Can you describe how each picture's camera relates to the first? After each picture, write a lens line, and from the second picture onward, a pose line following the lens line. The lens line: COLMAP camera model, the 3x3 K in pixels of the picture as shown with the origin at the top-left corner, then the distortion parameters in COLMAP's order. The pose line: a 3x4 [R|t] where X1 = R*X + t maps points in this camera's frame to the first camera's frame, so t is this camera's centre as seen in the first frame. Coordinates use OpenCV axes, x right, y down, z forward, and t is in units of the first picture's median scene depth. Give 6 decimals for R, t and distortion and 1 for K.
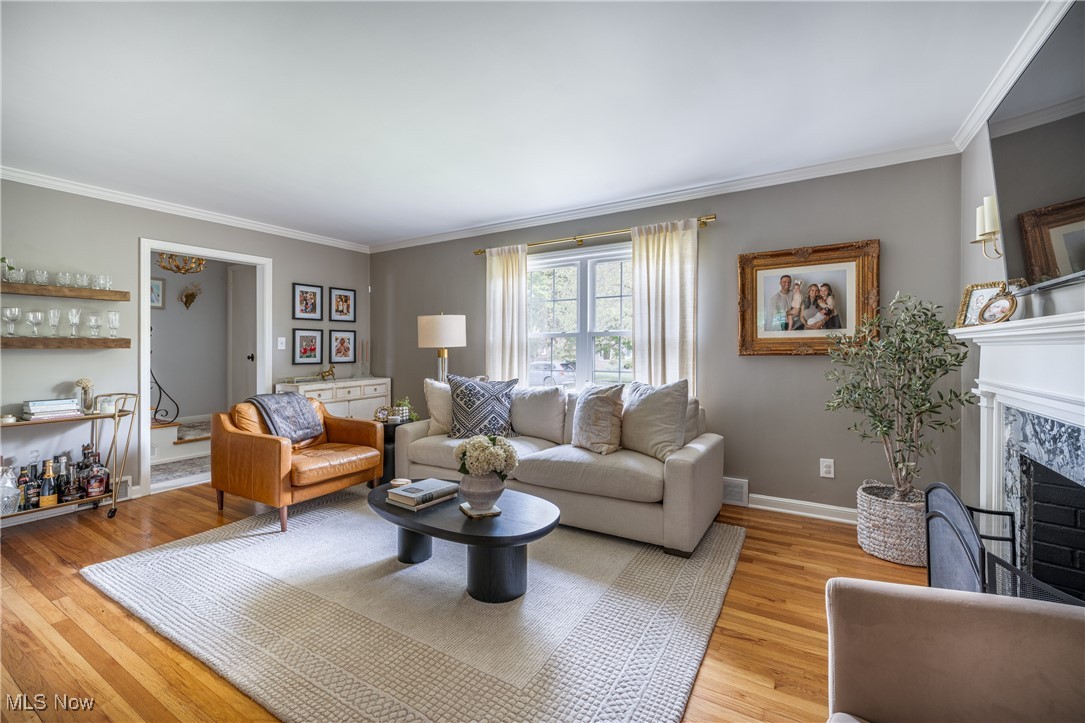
lens RADIAL K [[462.7, 0, 539.5], [0, 462.7, 355.8], [0, 0, 1]] dist [0.007338, 0.002290]
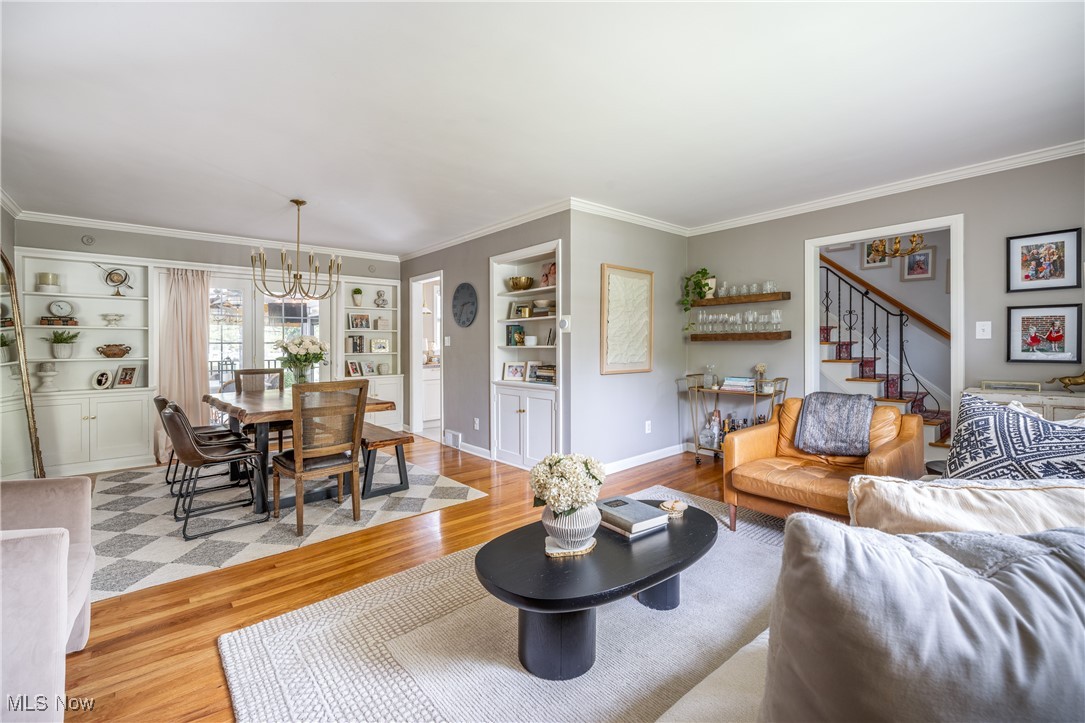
lens RADIAL K [[462.7, 0, 533.3], [0, 462.7, 344.3], [0, 0, 1]] dist [0.007338, 0.002290]
pose [[-0.324114, 0.010464, -0.945960, 0.315303], [0.002167, 0.999944, 0.010319, -0.013967], [0.946016, 0.001295, -0.324118, 0.577085]]
